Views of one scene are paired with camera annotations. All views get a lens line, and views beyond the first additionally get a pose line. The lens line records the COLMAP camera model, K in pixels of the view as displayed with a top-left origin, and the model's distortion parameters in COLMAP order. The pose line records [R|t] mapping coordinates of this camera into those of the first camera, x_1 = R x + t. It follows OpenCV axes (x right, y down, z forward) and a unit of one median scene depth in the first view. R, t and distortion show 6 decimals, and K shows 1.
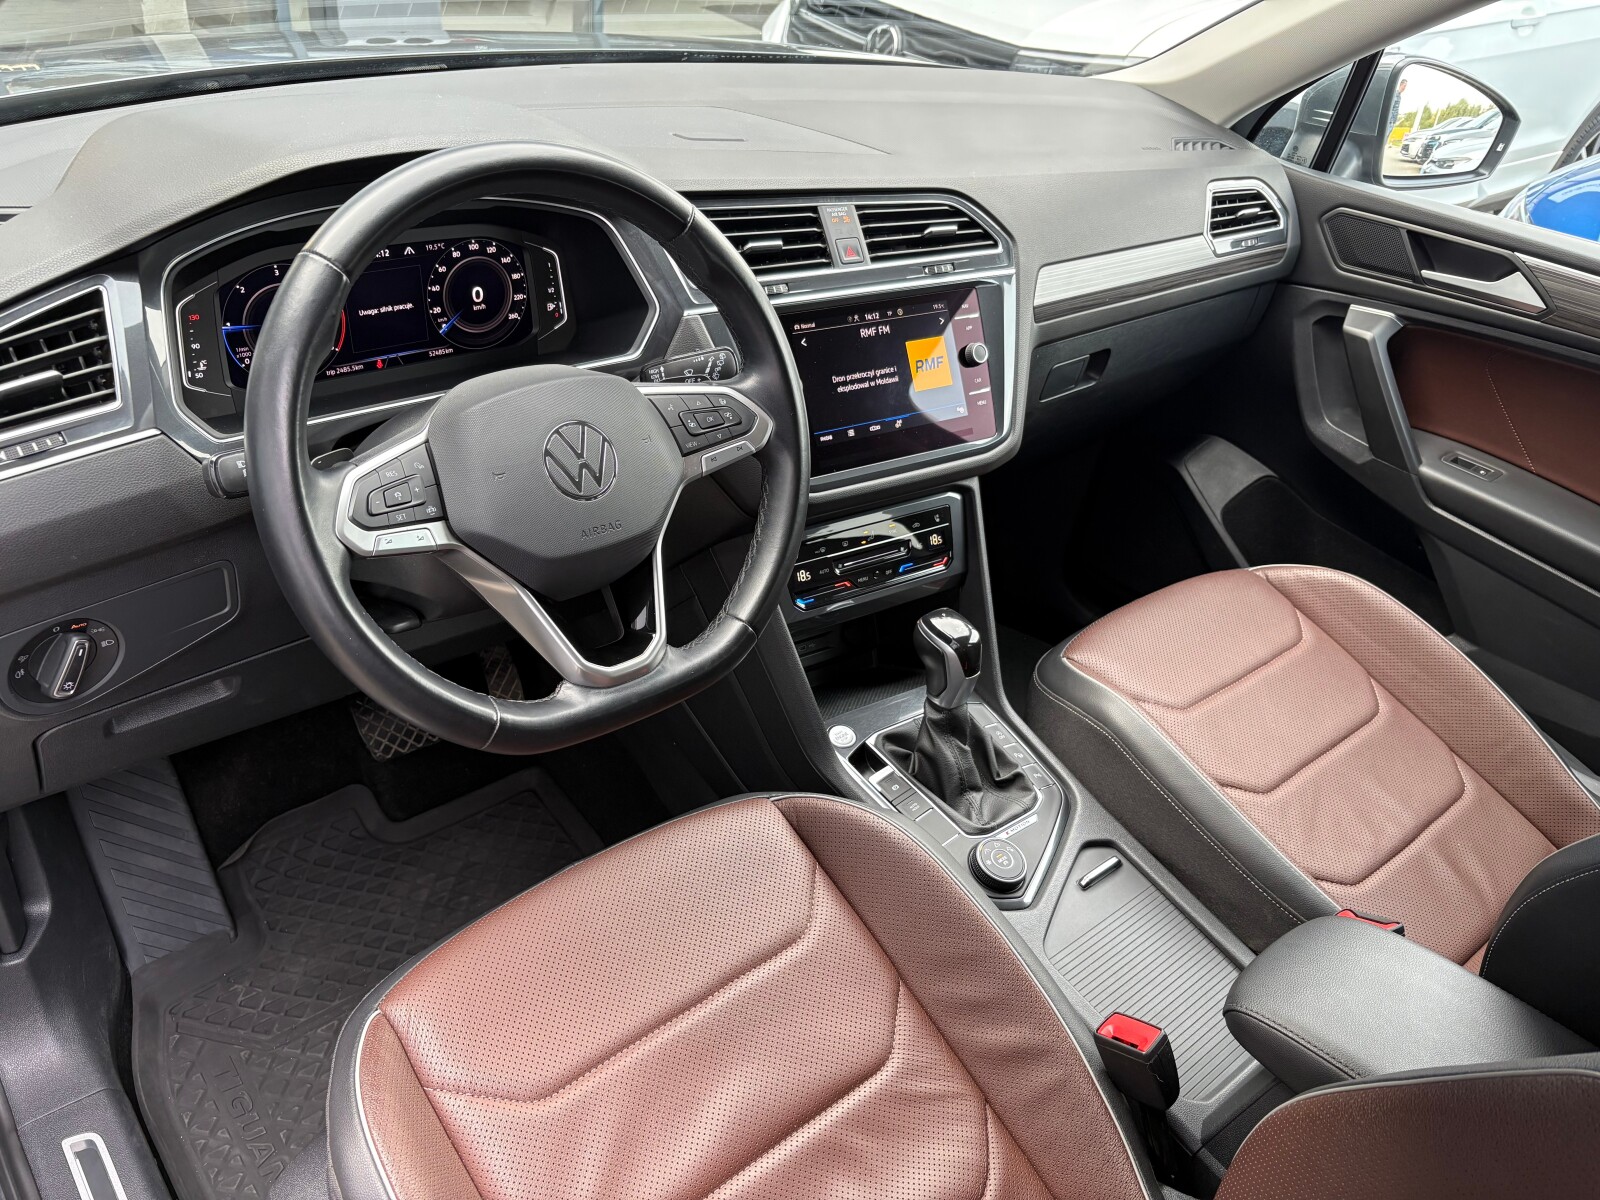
lens RADIAL K [[1216.9, 0, 793.2], [0, 1216.9, 602.0], [0, 0, 1]] dist [0.031845, -0.044672]
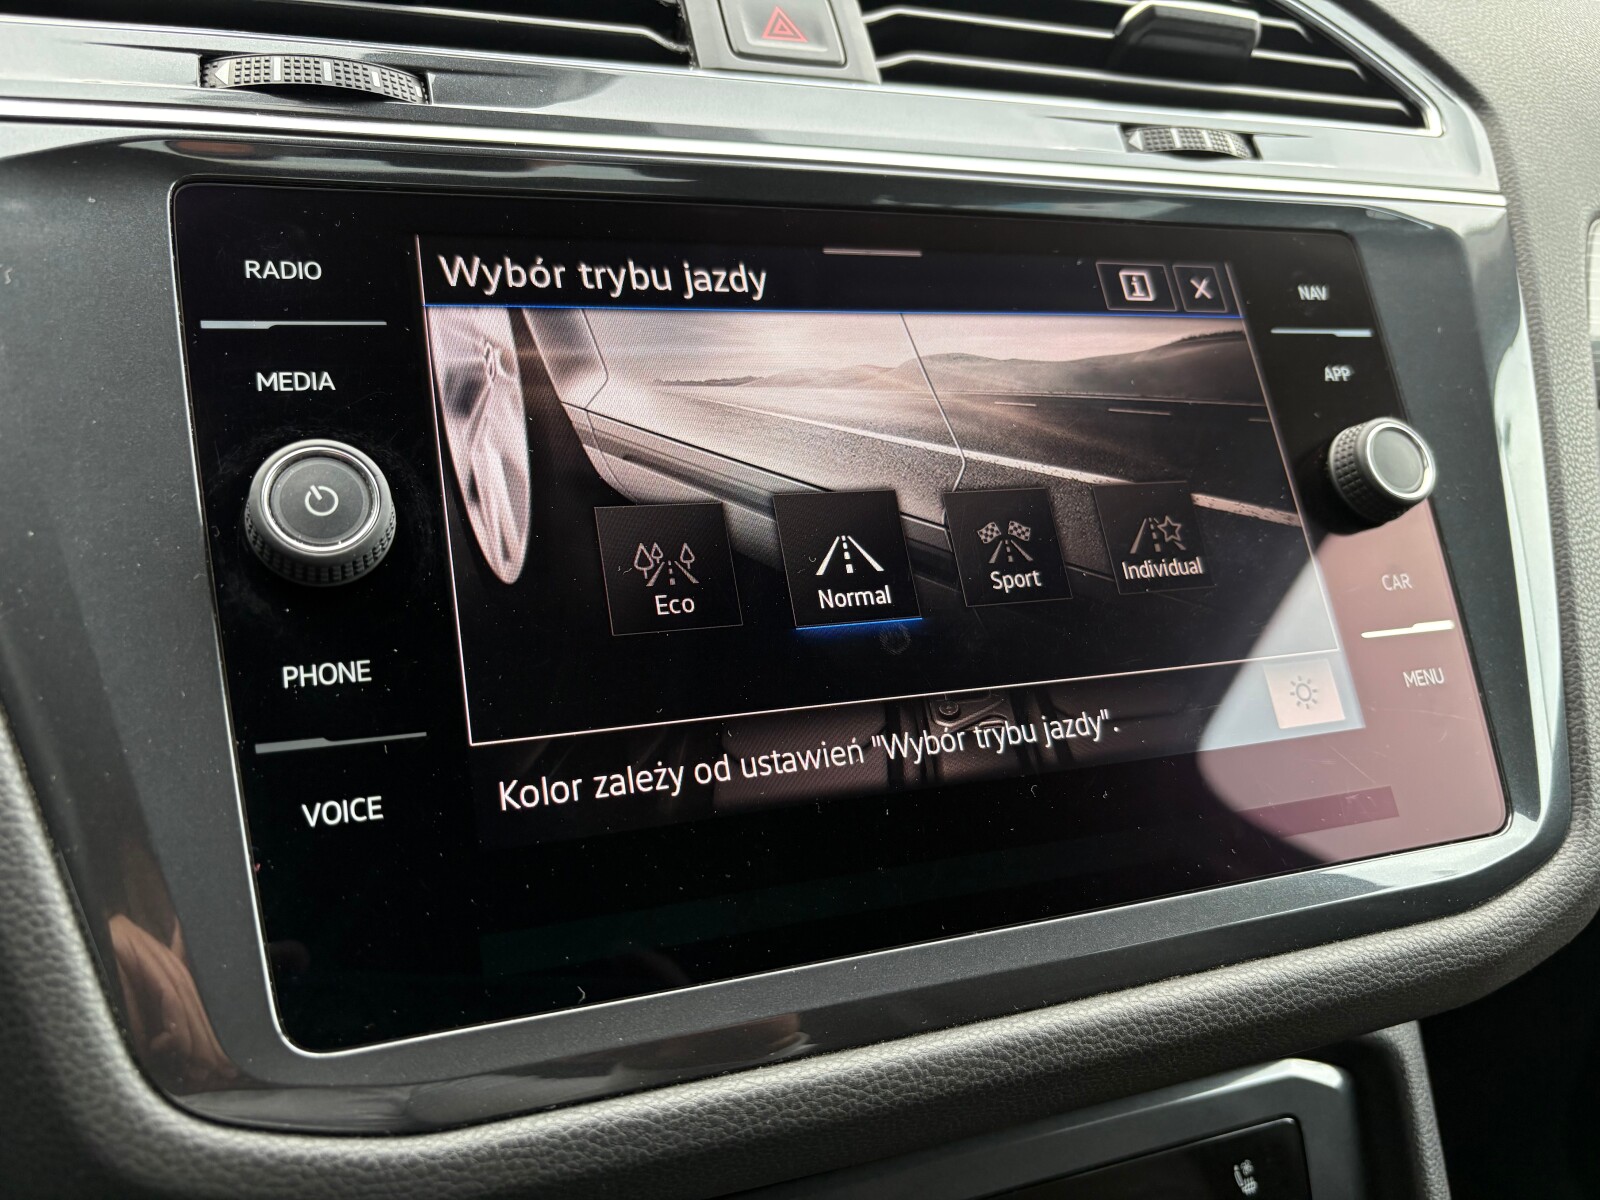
lens RADIAL K [[1216.9, 0, 798.0], [0, 1216.9, 597.6], [0, 0, 1]] dist [0.031845, -0.044672]
pose [[0.972344, -0.019456, -0.232742, 0.101157], [-0.057346, 0.946130, -0.318669, -0.105520], [0.226404, 0.323203, 0.918848, 0.806434]]
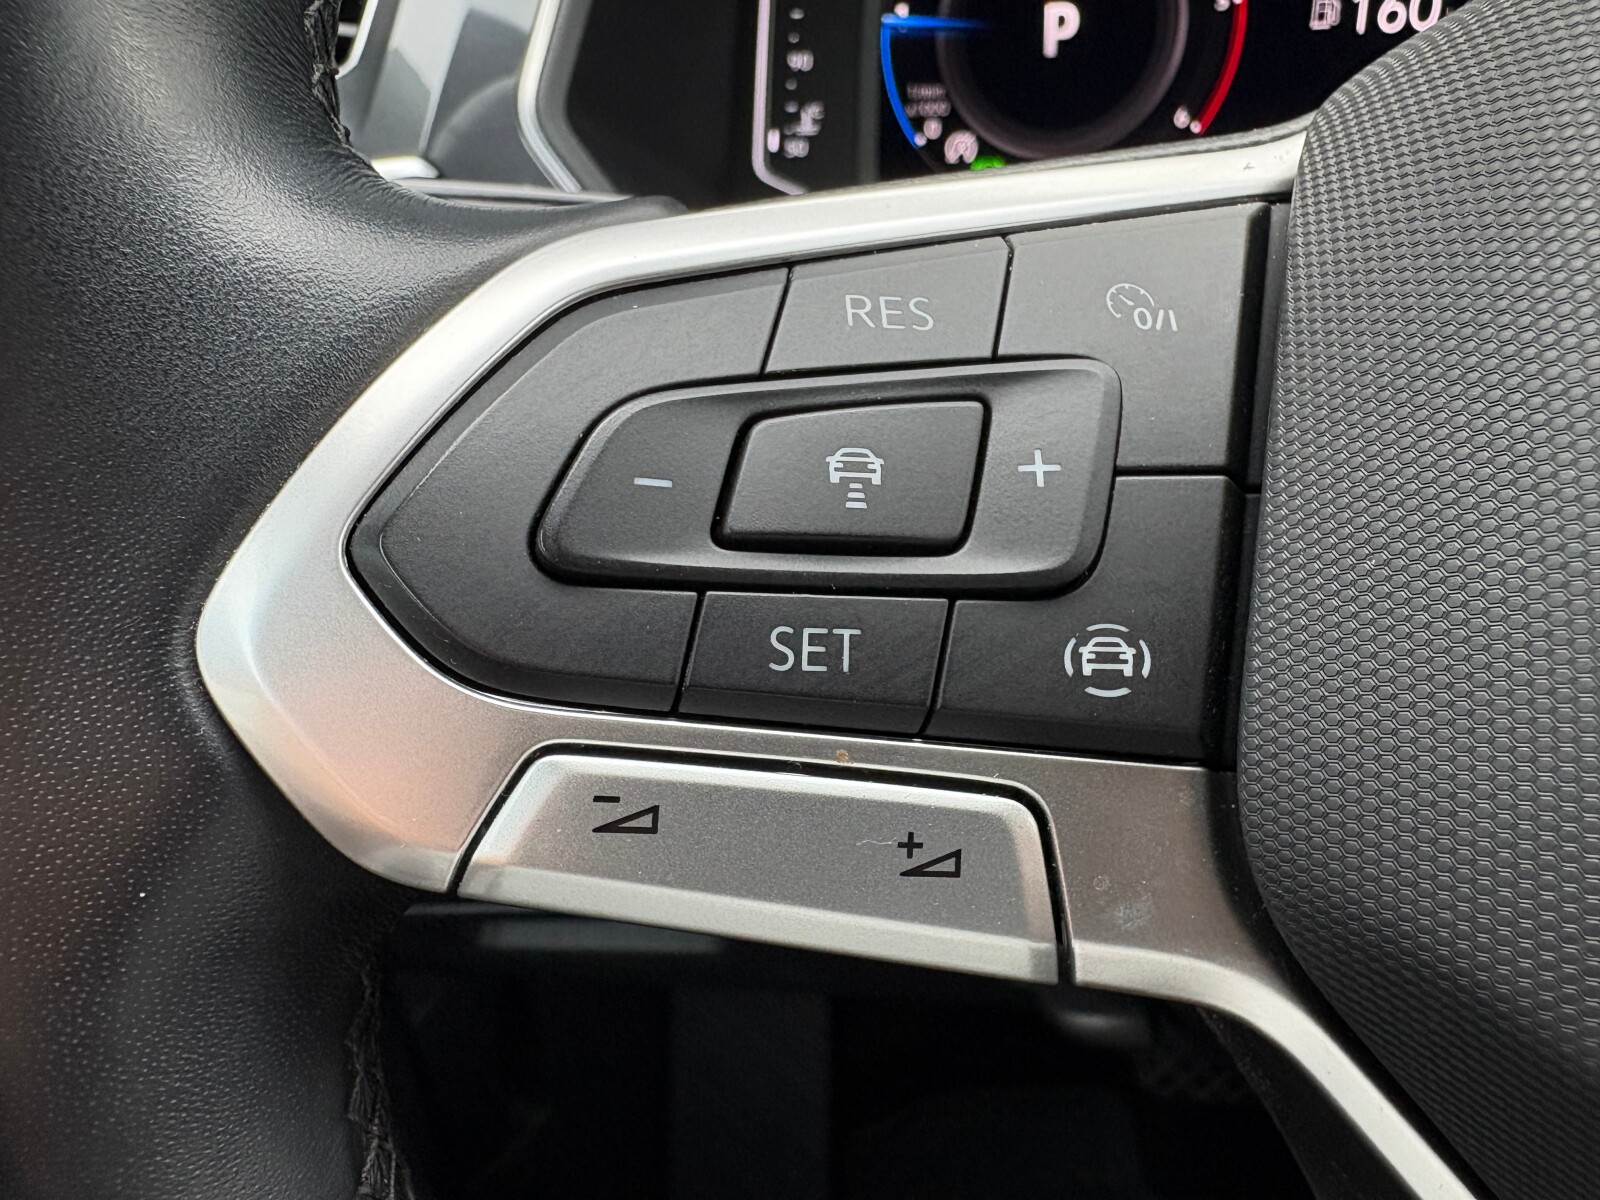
lens RADIAL K [[1216.9, 0, 790.1], [0, 1216.9, 610.6], [0, 0, 1]] dist [0.031845, -0.044672]
pose [[0.687727, 0.231536, -0.688057, -0.157698], [-0.289144, 0.956719, 0.032937, -0.049733], [0.665903, 0.176295, 0.724909, 0.594178]]
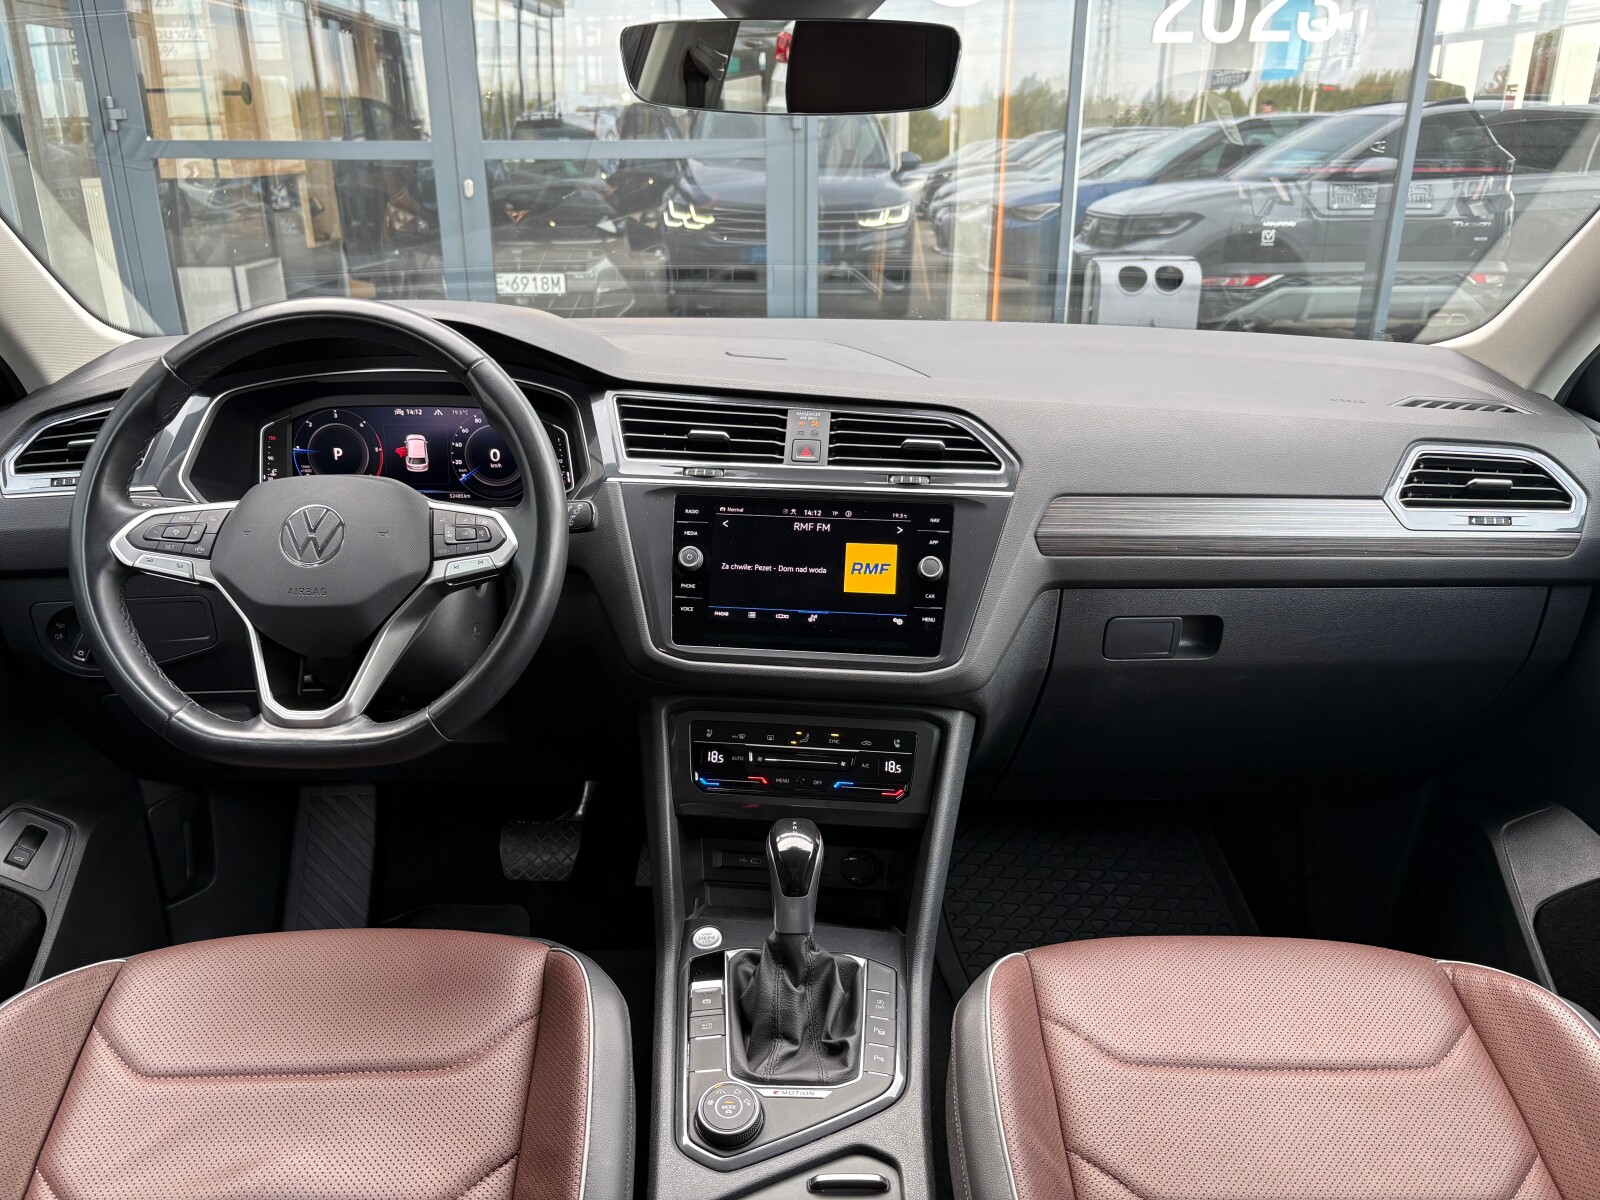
lens RADIAL K [[1216.9, 0, 795.6], [0, 1216.9, 589.6], [0, 0, 1]] dist [0.031845, -0.044672]
pose [[0.771781, 0.112631, -0.625835, 0.683650], [-0.290823, 0.937746, -0.189879, 0.019154], [0.565488, 0.328552, 0.756490, 0.254204]]
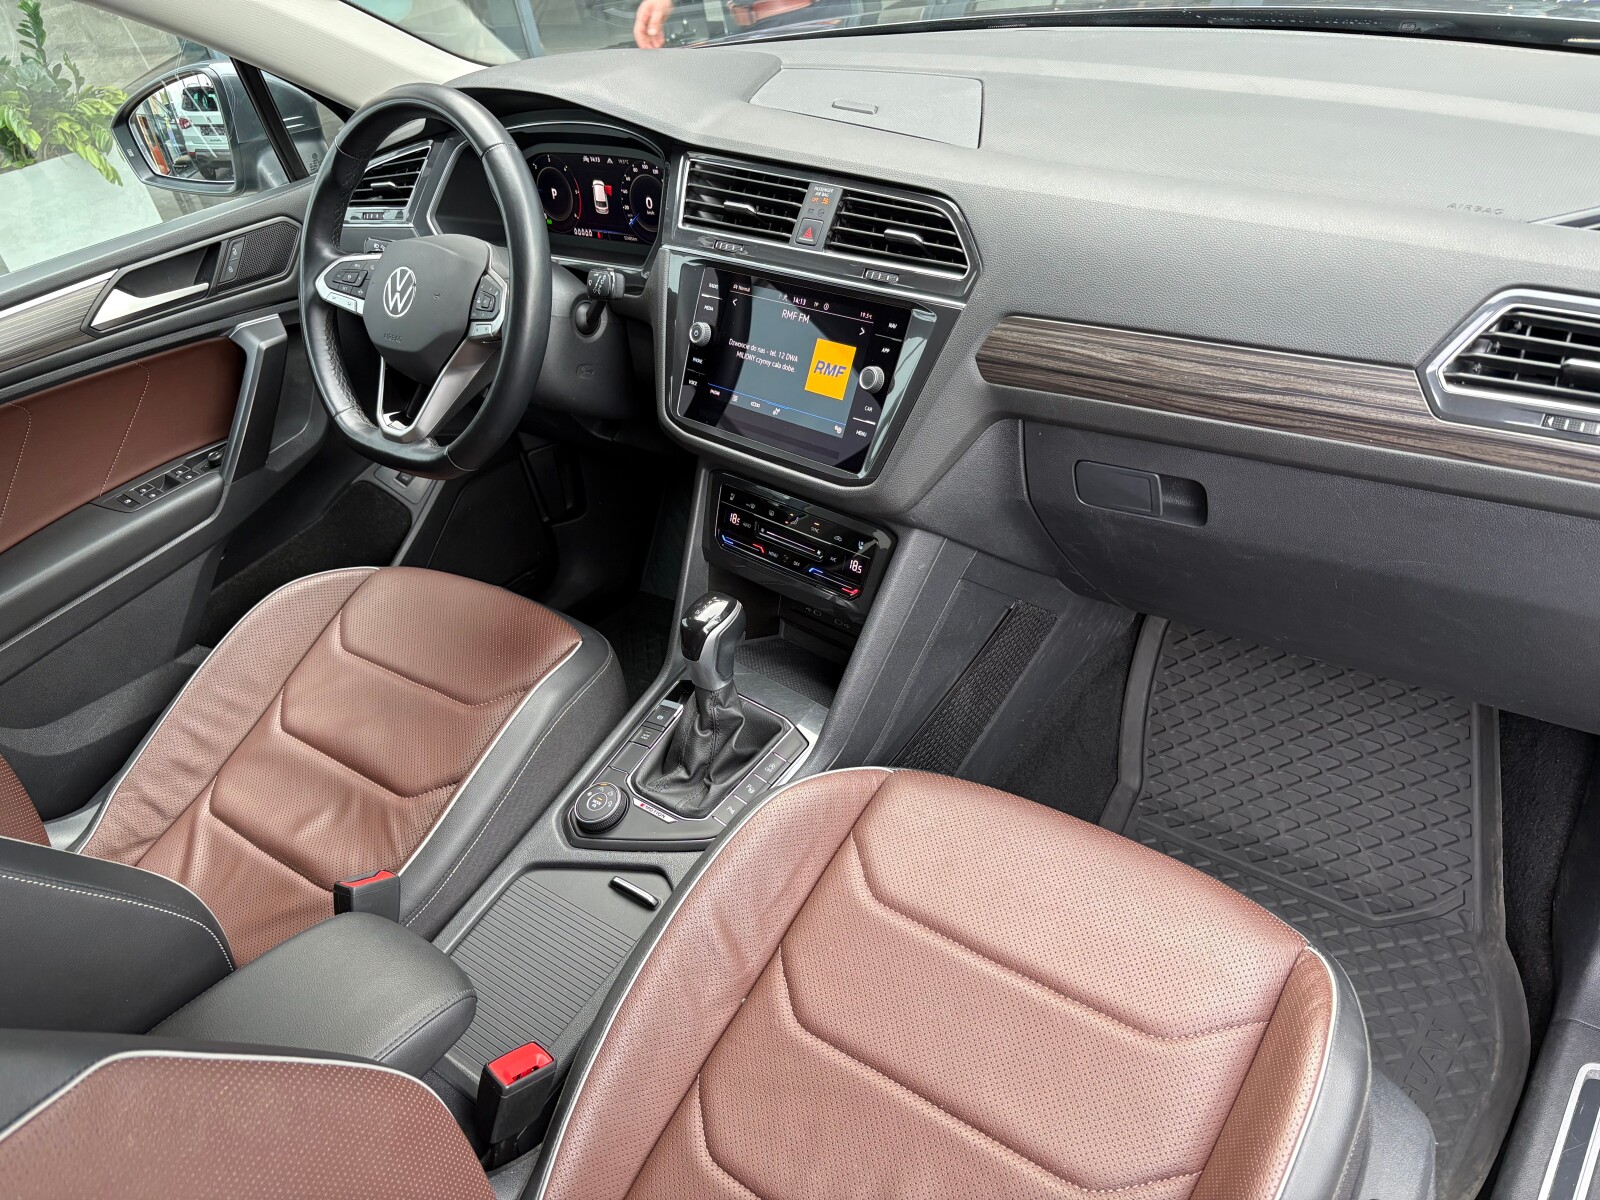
lens RADIAL K [[1216.9, 0, 797.1], [0, 1216.9, 612.8], [0, 0, 1]] dist [0.031845, -0.044672]
pose [[0.189044, 0.451068, -0.872239, 1.032060], [-0.395501, 0.847999, 0.352814, -0.365644], [0.898800, 0.278274, 0.338707, 0.730517]]
